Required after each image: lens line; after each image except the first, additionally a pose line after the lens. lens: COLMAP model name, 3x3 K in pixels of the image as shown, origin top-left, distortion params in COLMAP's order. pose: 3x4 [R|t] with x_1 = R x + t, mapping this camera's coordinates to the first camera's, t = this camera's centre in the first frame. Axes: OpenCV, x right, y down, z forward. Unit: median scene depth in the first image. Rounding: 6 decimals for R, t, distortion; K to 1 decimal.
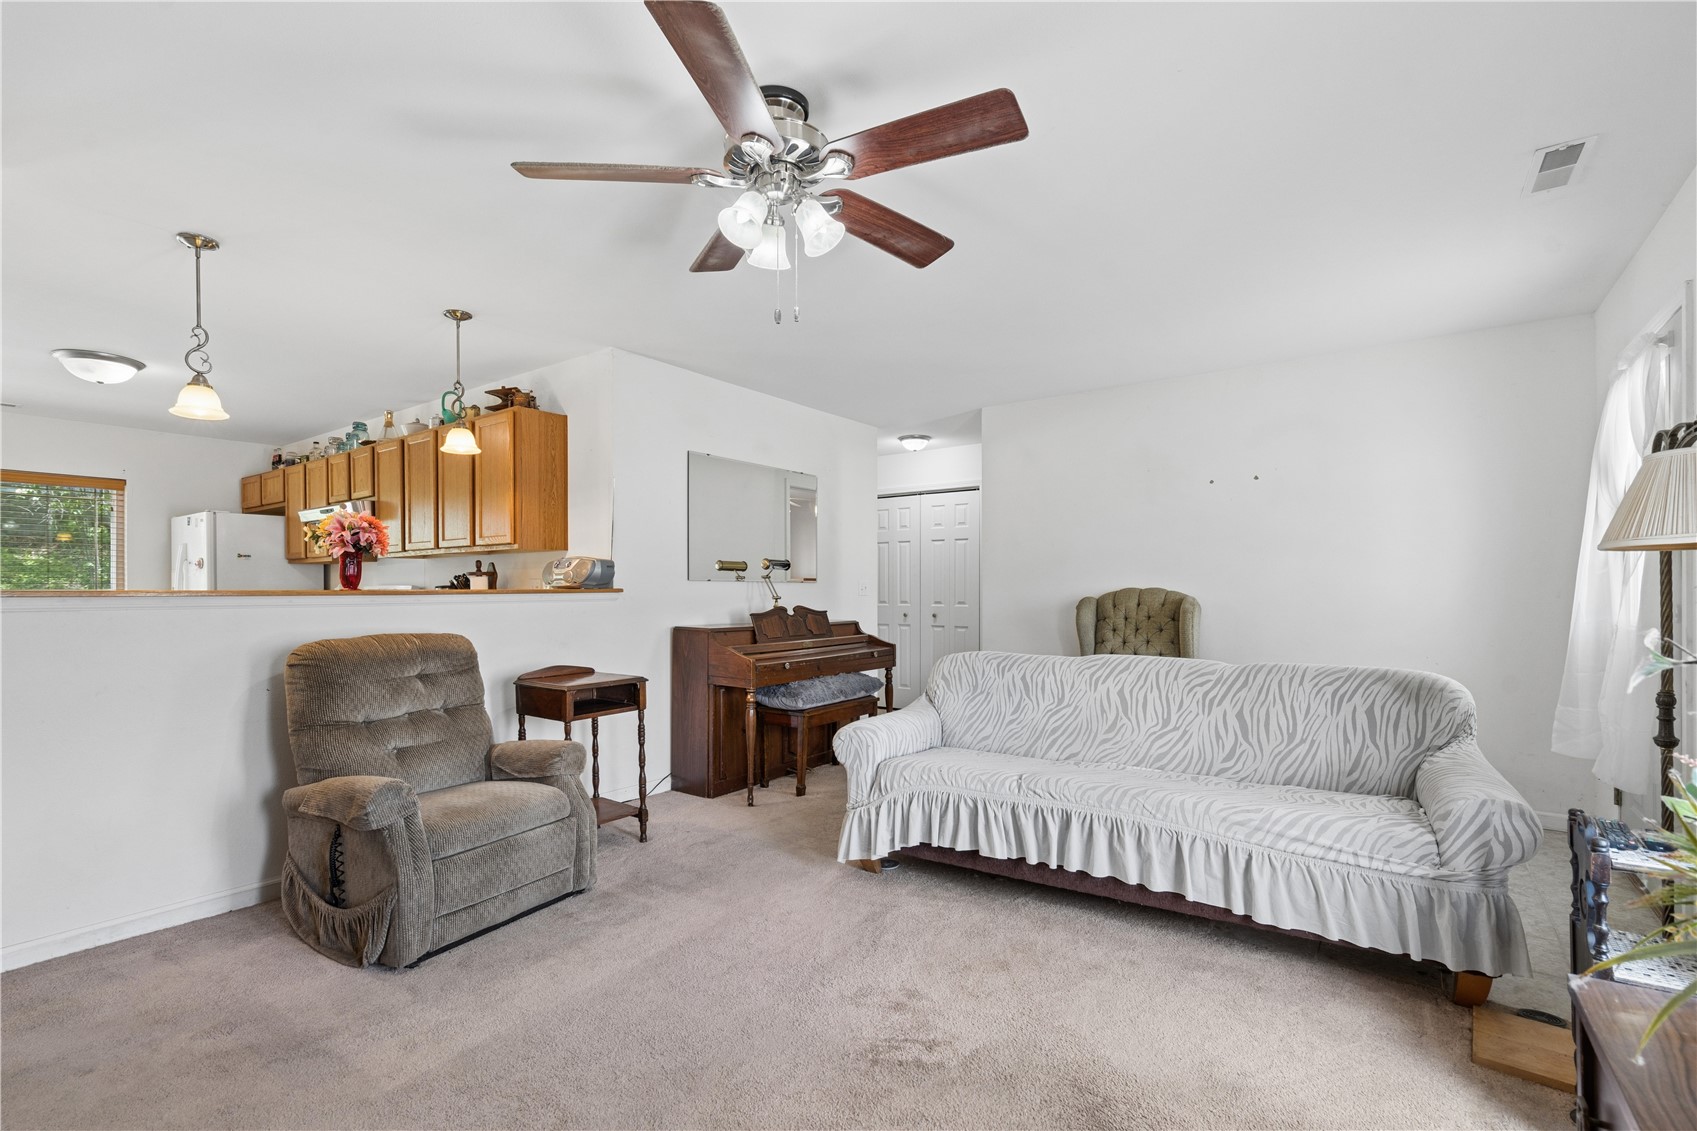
lens RADIAL K [[769.3, 0, 846.4], [0, 769.3, 590.4], [0, 0, 1]] dist [0.014922, 0.000064]
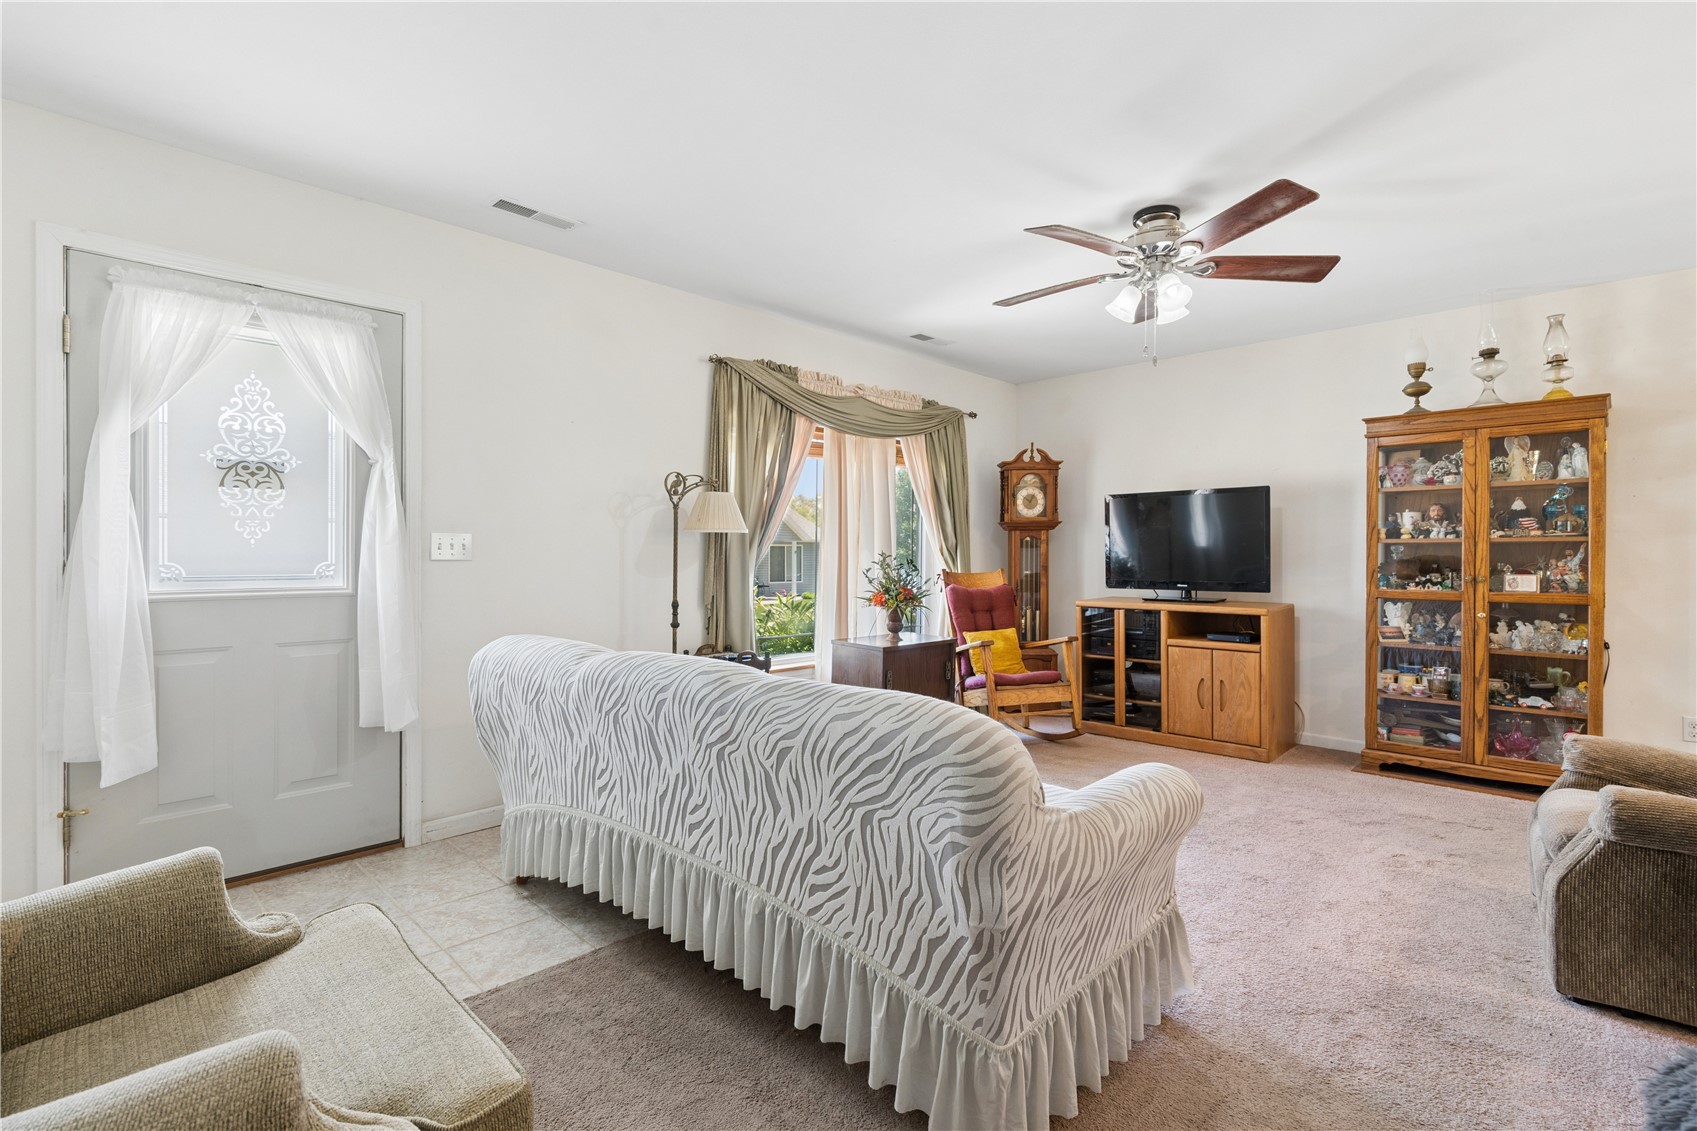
lens RADIAL K [[794.4, 0, 848.5], [0, 794.4, 565.5], [0, 0, 1]] dist [-0.000988, -0.000115]
pose [[-0.987984, -0.002662, 0.154531, 0.191112], [-0.000257, 0.999879, 0.015583, 0.003763], [-0.154553, 0.015356, -0.987865, 2.011166]]
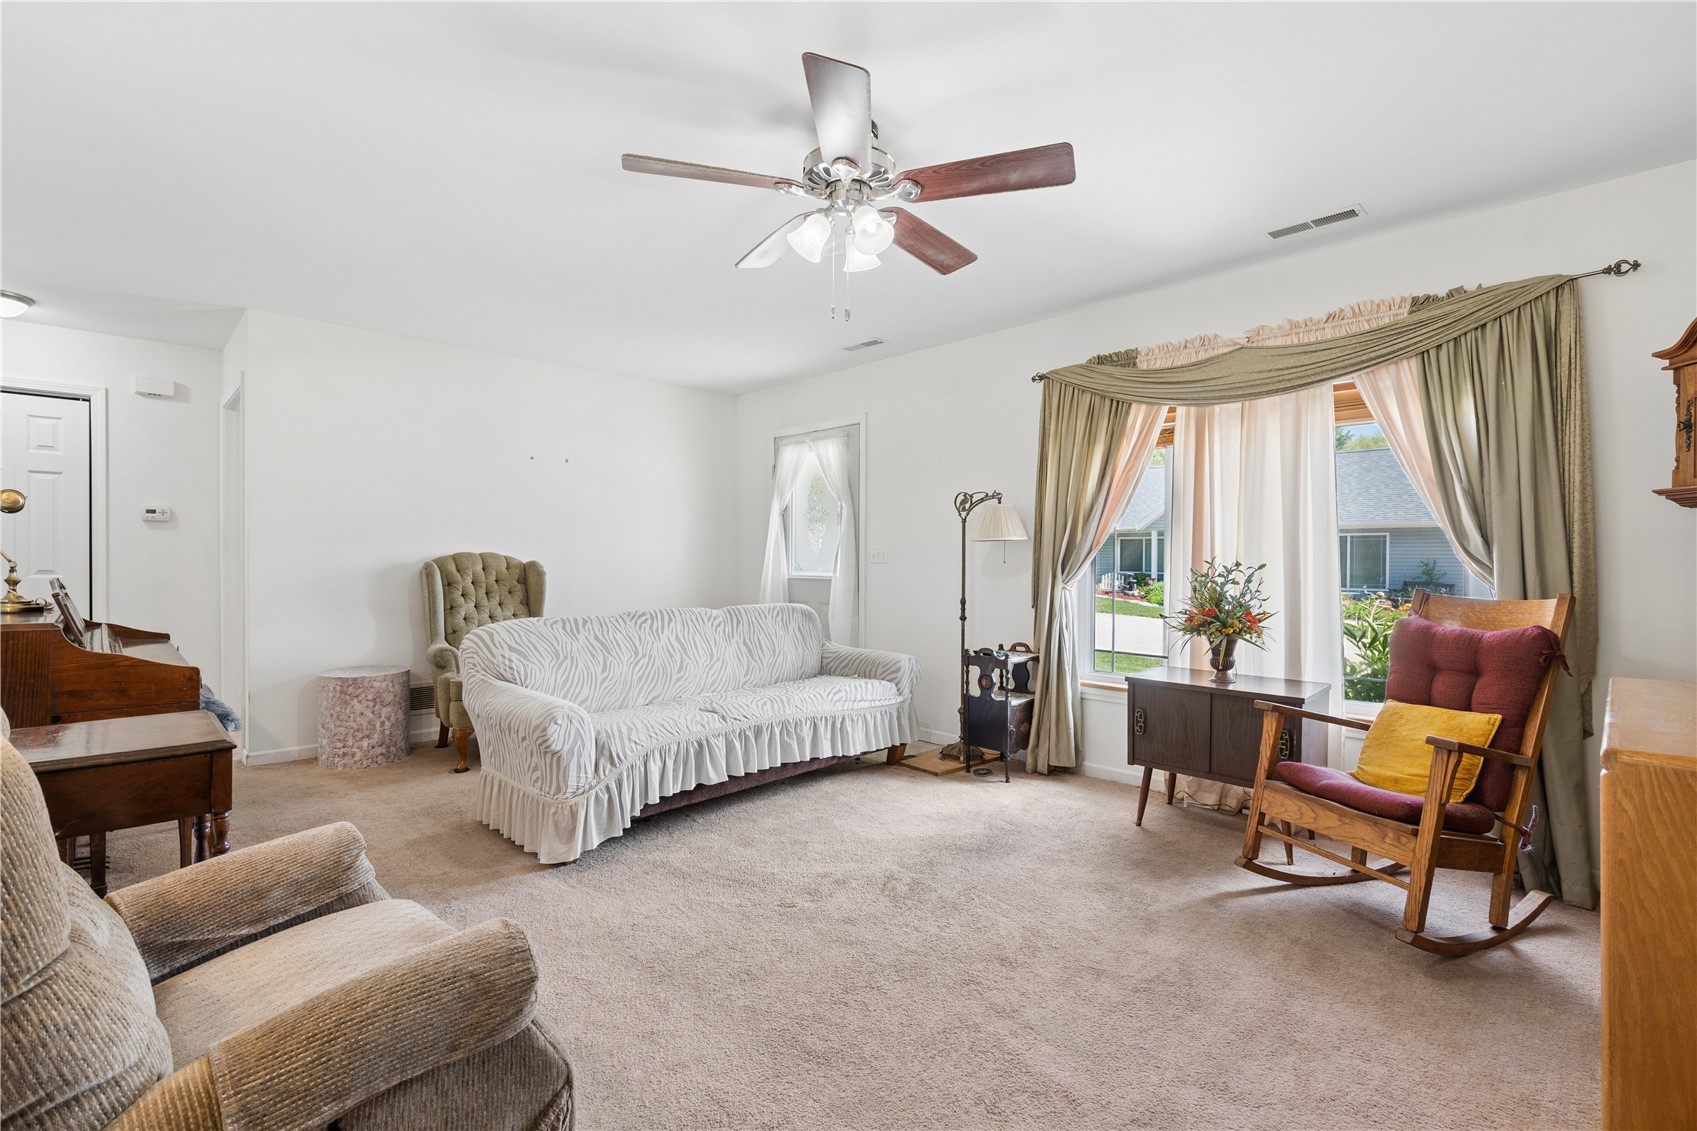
lens RADIAL K [[768.4, 0, 848.5], [0, 768.4, 565.5], [0, 0, 1]] dist [-0.000050, -0.000091]
pose [[0.181751, -0.005358, 0.983330, -0.951525], [-0.005765, 0.999962, 0.006514, 0.008762], [-0.983328, -0.006853, 0.181713, 0.619472]]
